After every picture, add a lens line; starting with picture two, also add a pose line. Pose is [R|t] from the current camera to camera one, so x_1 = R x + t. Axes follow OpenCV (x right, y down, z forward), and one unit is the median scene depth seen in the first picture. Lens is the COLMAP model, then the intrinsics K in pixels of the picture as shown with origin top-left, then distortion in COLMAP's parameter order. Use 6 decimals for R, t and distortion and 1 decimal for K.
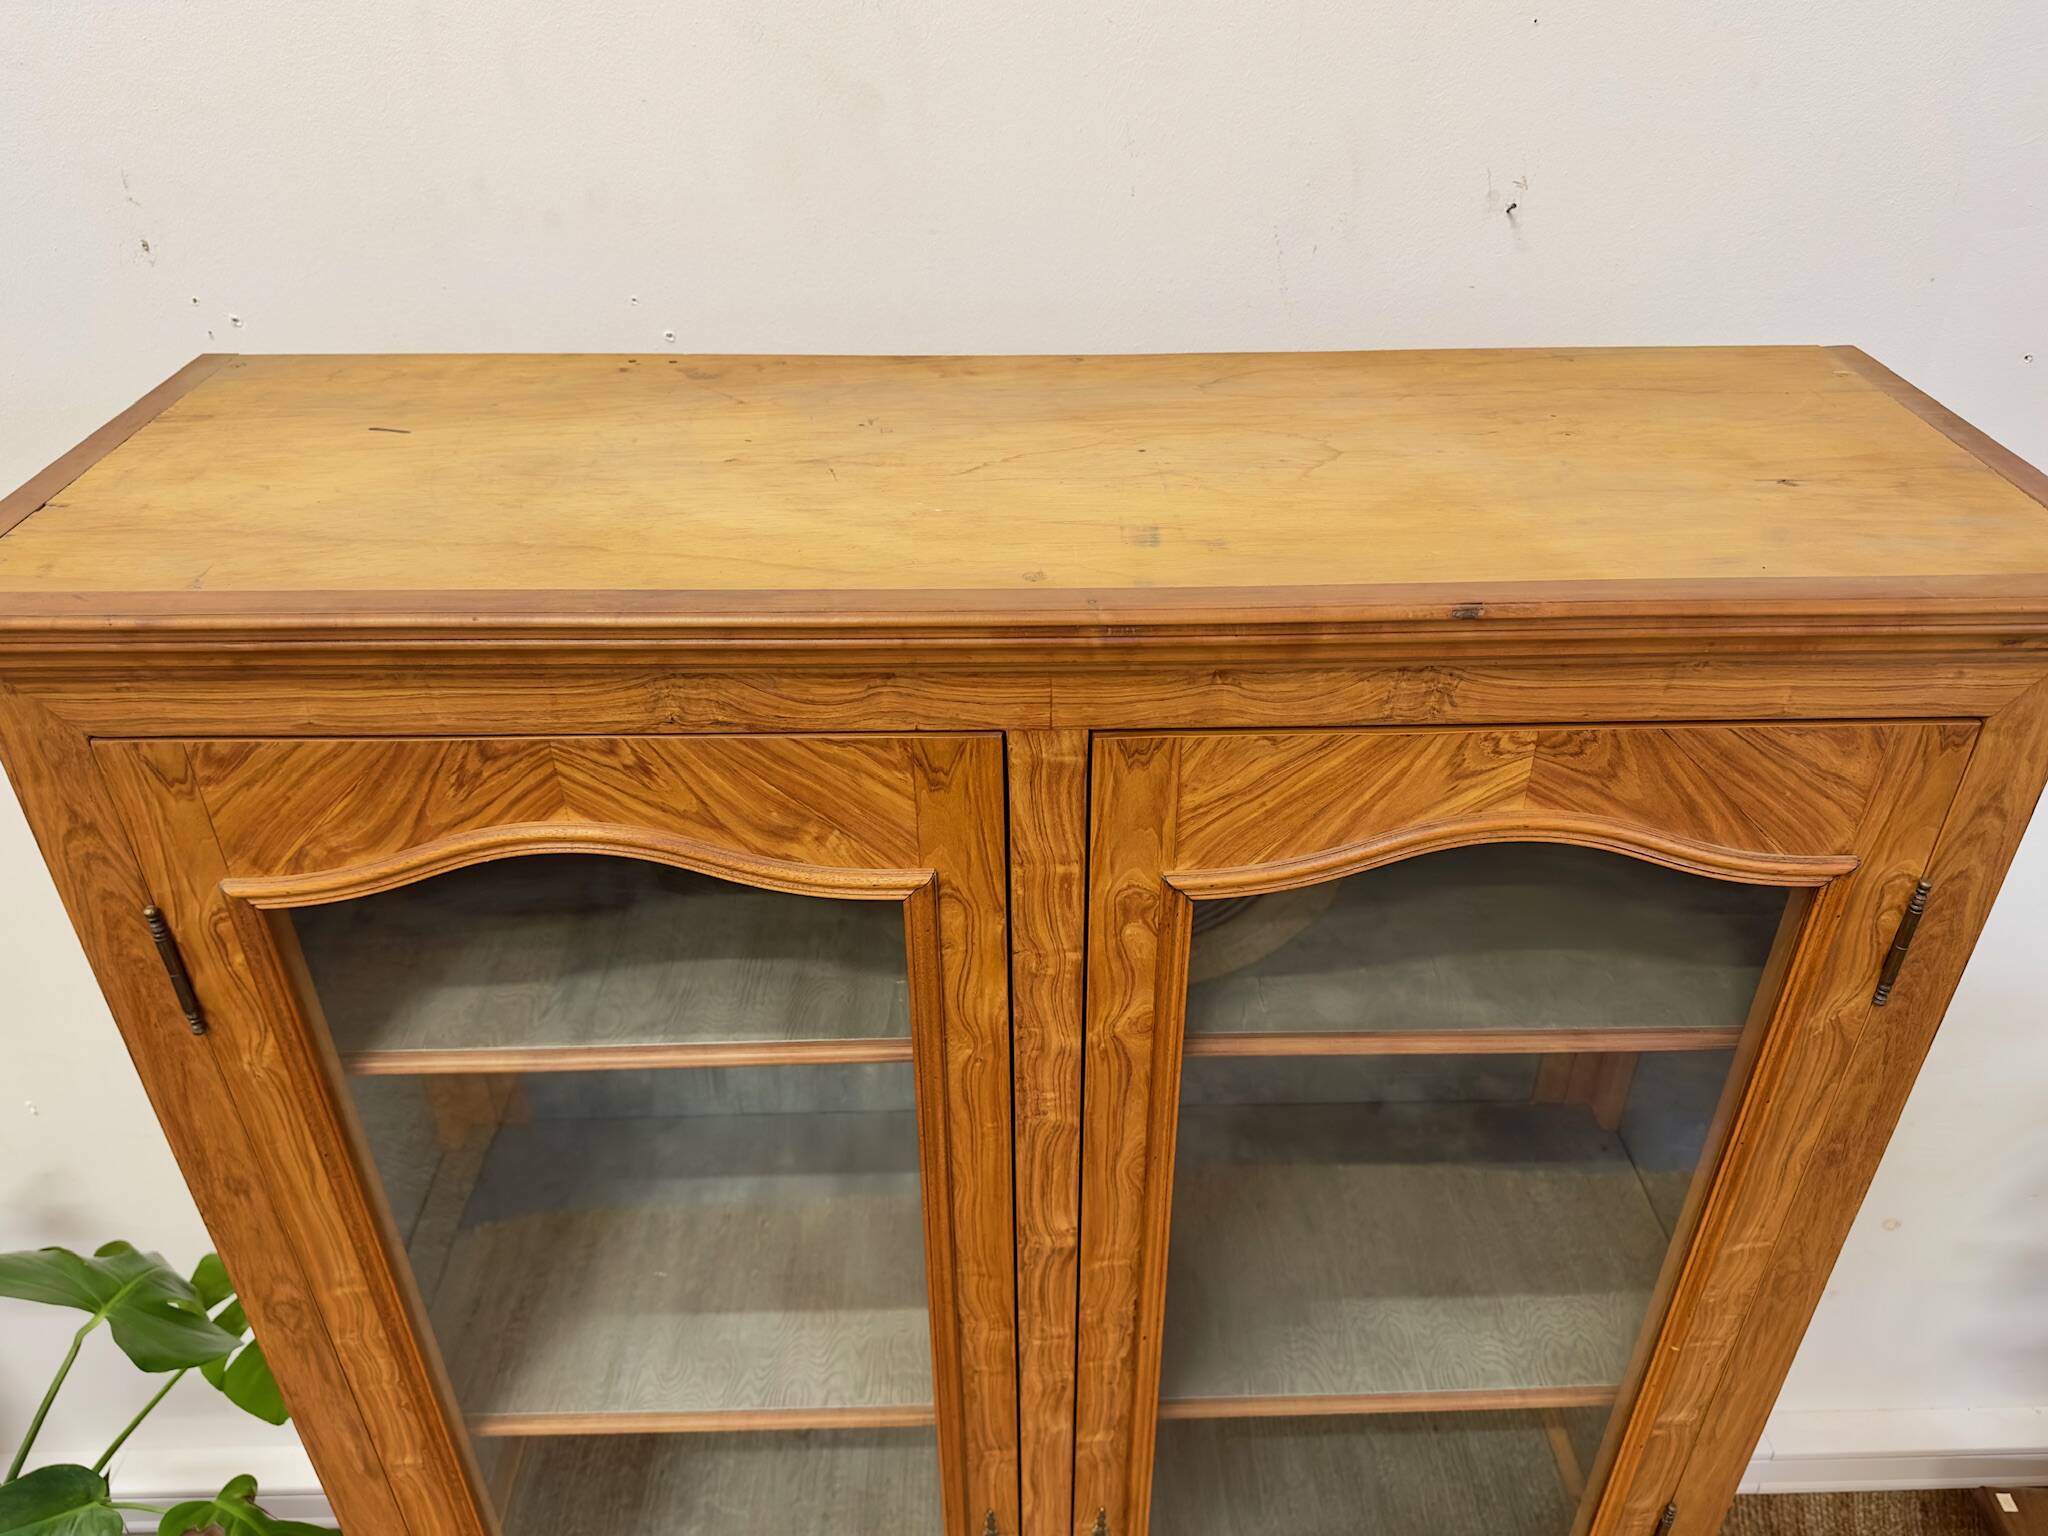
lens RADIAL K [[1547.2, 0, 1043.2], [0, 1547.2, 759.3], [0, 0, 1]] dist [0.077263, -0.106276]
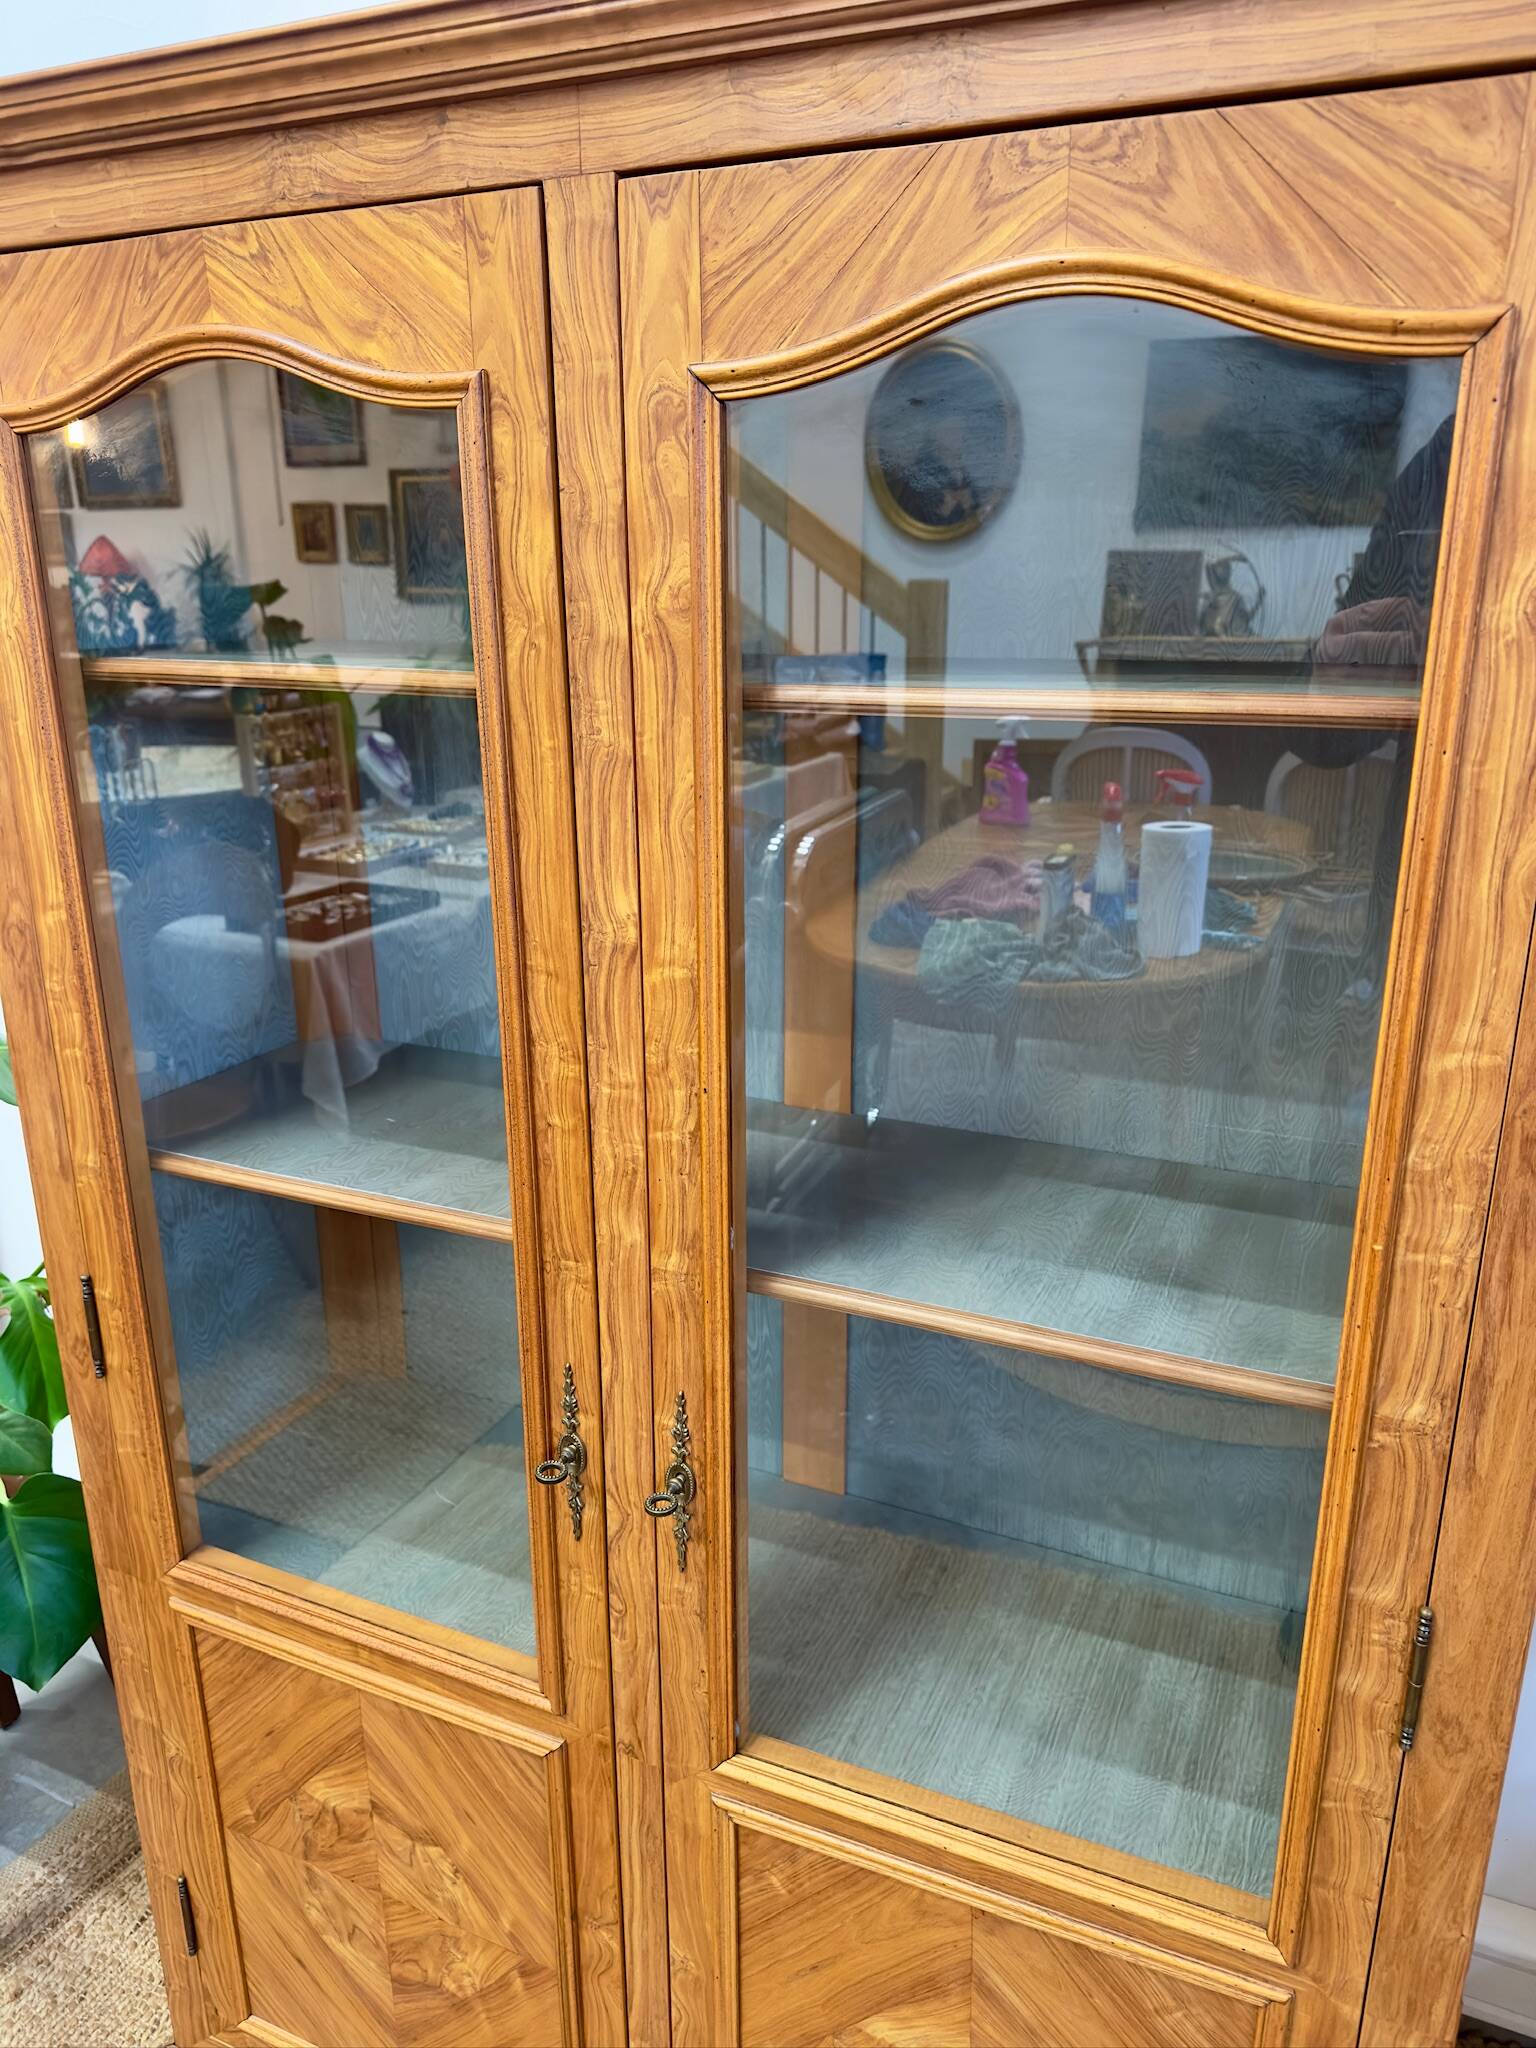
lens RADIAL K [[1451.5, 0, 782.3], [0, 1451.5, 1017.0], [0, 0, 1]] dist [0.037007, -0.050987]
pose [[0.903148, 0.121763, -0.411701, 0.544720], [-0.233677, 0.943870, -0.233462, 0.644525], [0.360165, 0.307056, 0.880908, 0.369876]]
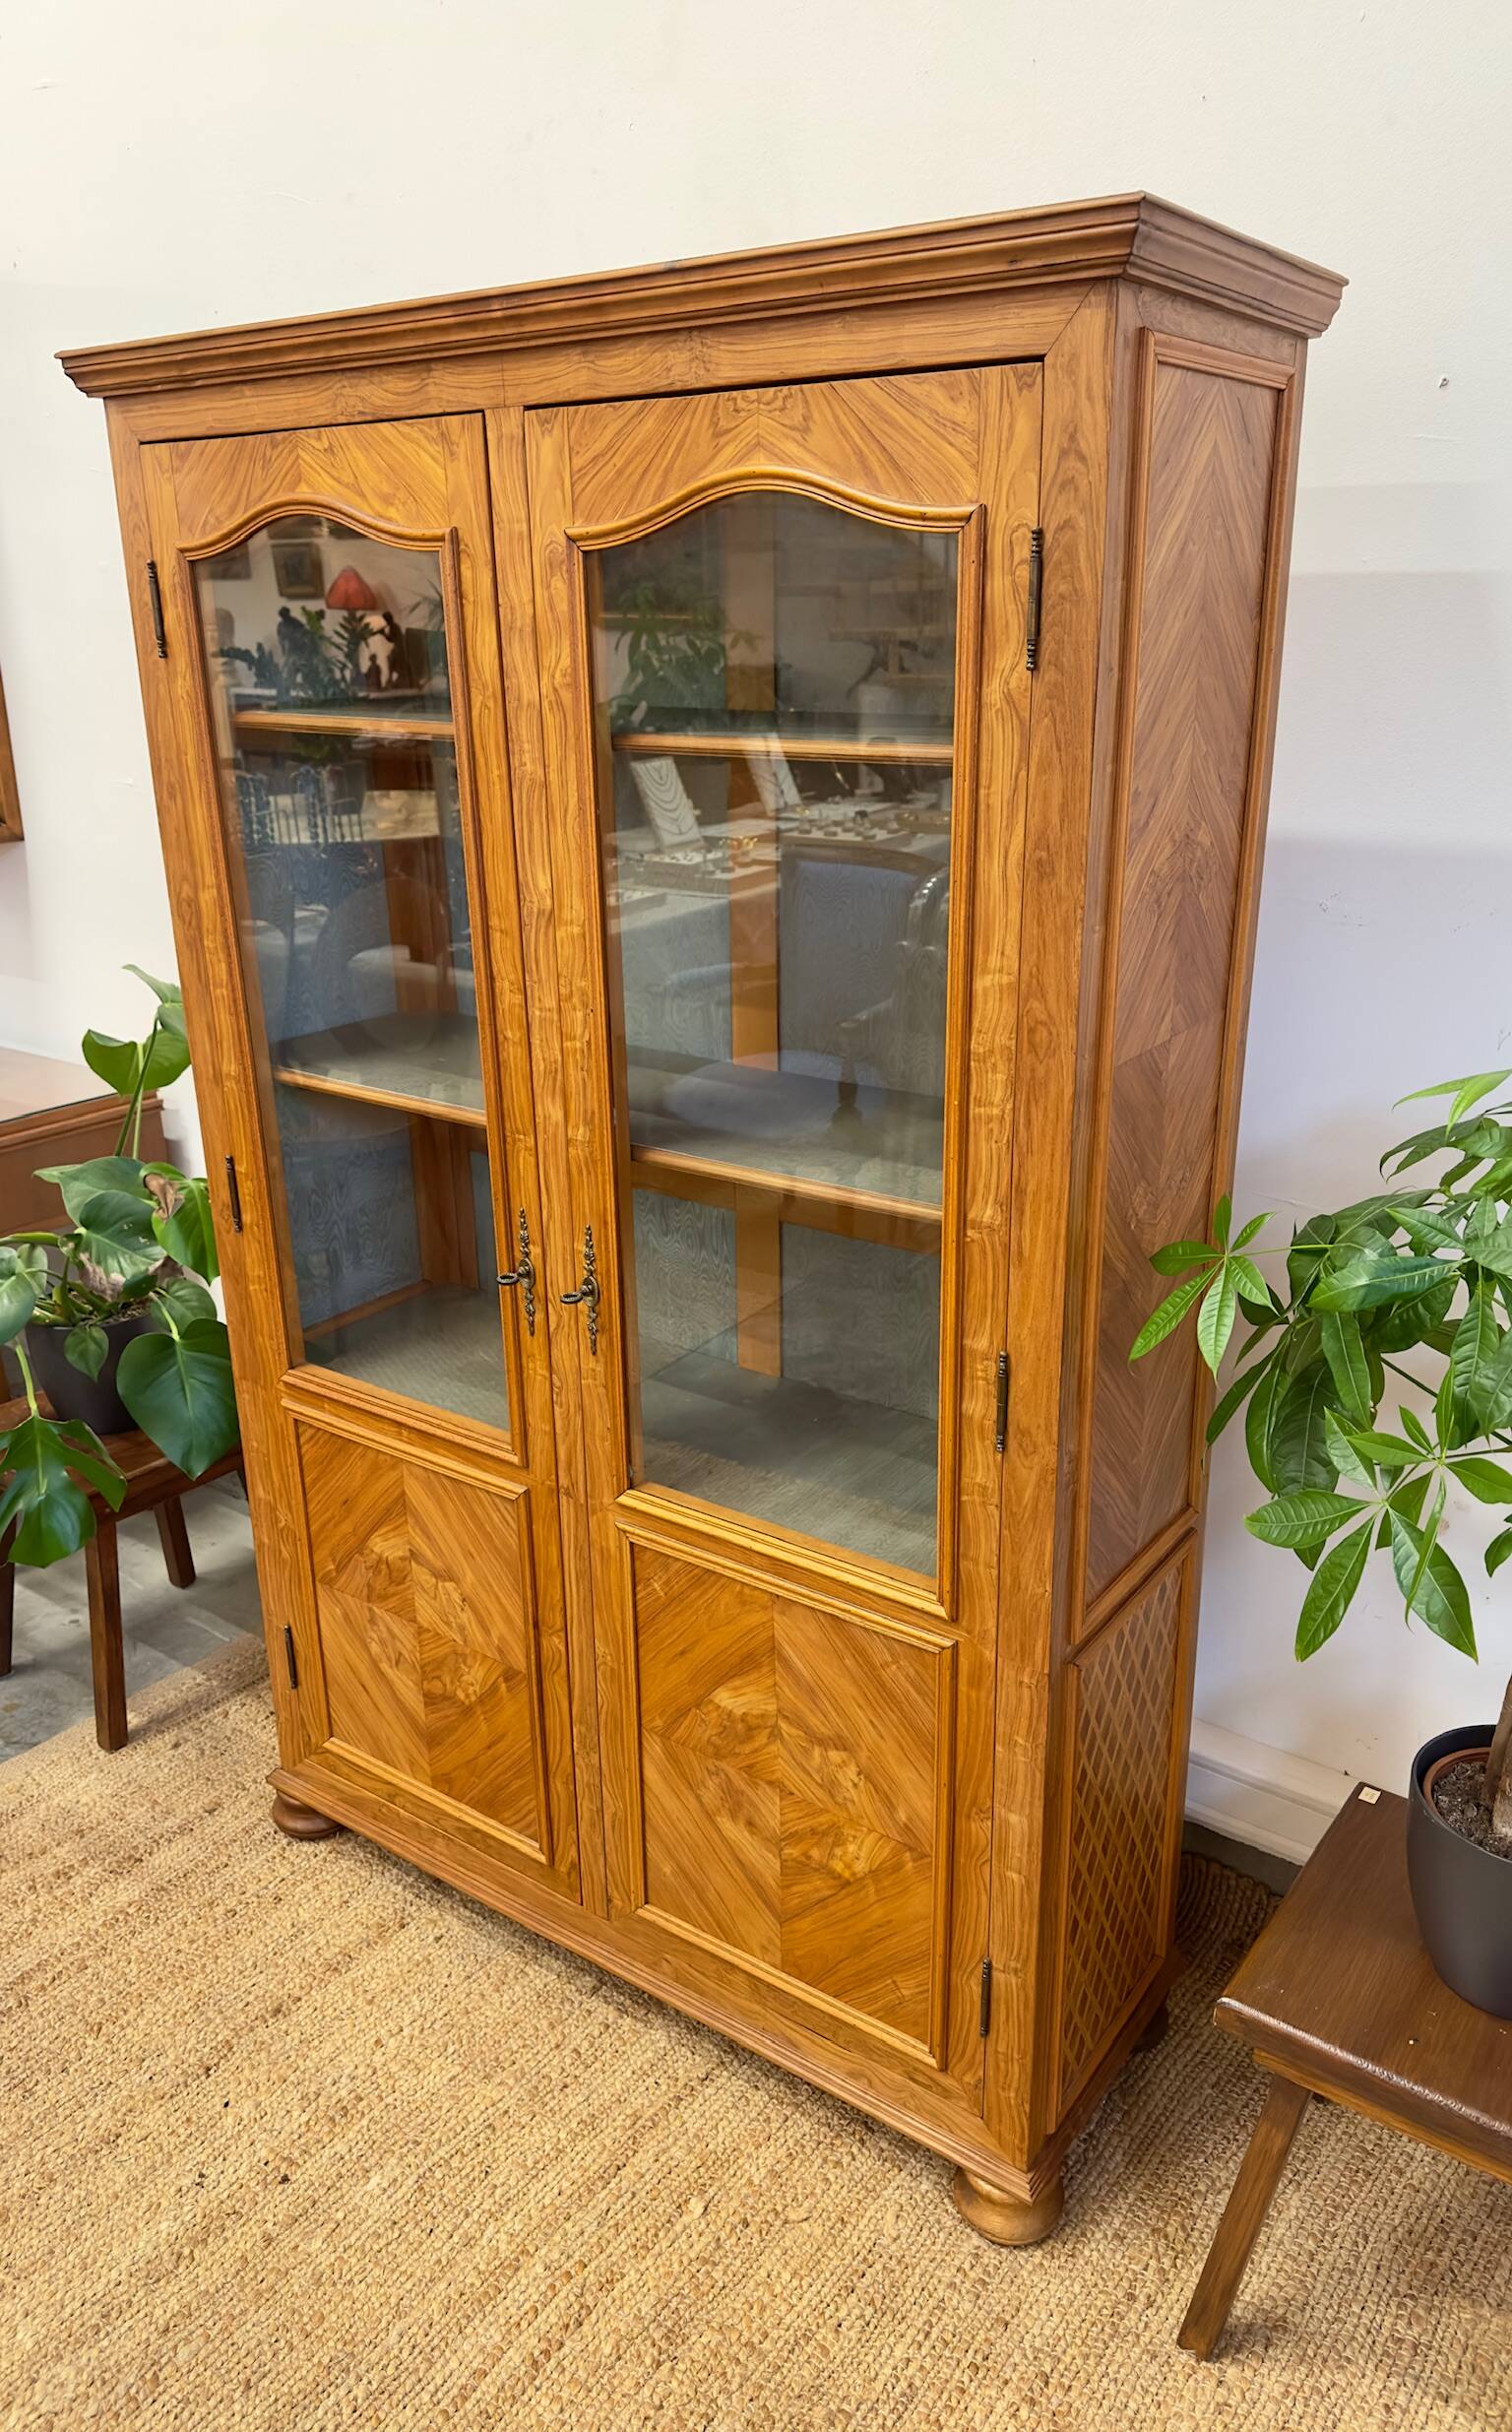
lens RADIAL K [[1709.6, 0, 786.3], [0, 1709.6, 1215.3], [0, 0, 1]] dist [0.048714, -0.062645]
pose [[0.802558, 0.189524, -0.565669, 1.310669], [-0.316628, 0.938946, -0.134635, 0.850982], [0.505616, 0.287159, 0.813568, -0.038527]]
